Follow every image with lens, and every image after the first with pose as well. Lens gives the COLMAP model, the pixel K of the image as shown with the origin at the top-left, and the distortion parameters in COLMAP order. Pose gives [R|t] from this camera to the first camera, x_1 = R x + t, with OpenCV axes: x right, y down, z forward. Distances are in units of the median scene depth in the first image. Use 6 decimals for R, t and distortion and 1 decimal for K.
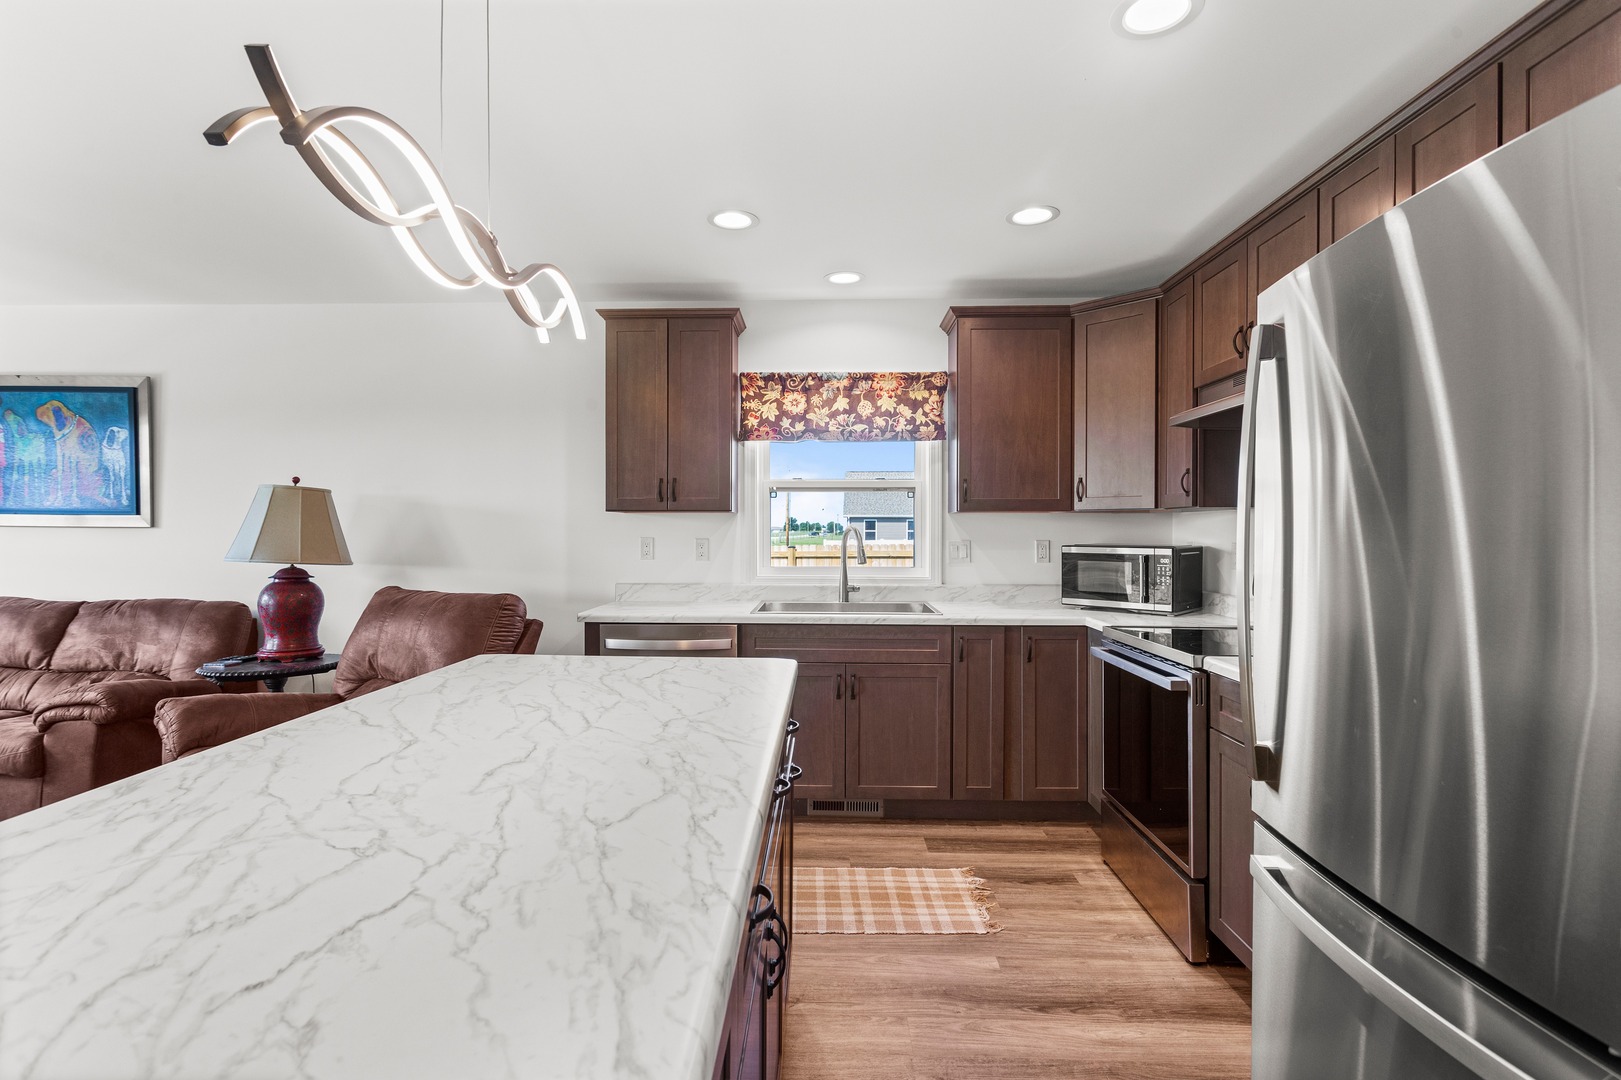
lens RADIAL K [[783.3, 0, 804.4], [0, 783.3, 534.5], [0, 0, 1]] dist [-0.002568, 0.003264]
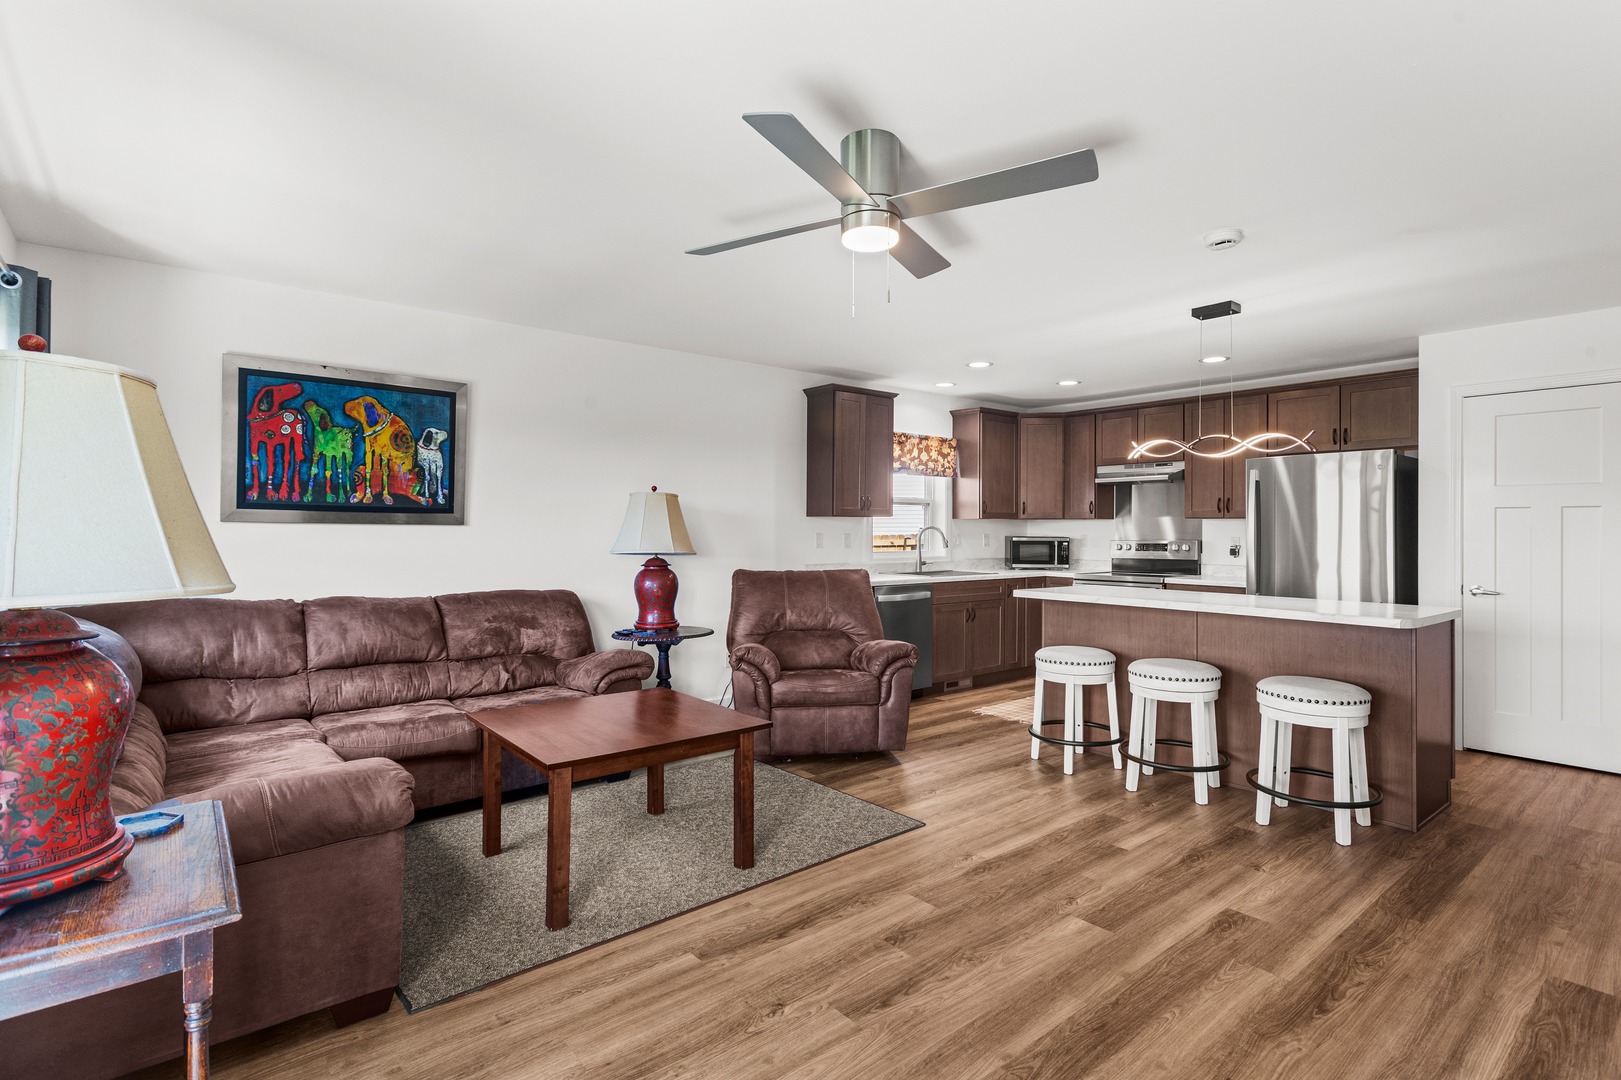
lens RADIAL K [[783.3, 0, 810.2], [0, 783.3, 528.8], [0, 0, 1]] dist [-0.002568, 0.003264]
pose [[0.755577, 0.000659, 0.655060, -1.231350], [-0.000371, 1.000000, -0.000577, -0.003821], [-0.655060, 0.000193, 0.755577, -0.117204]]
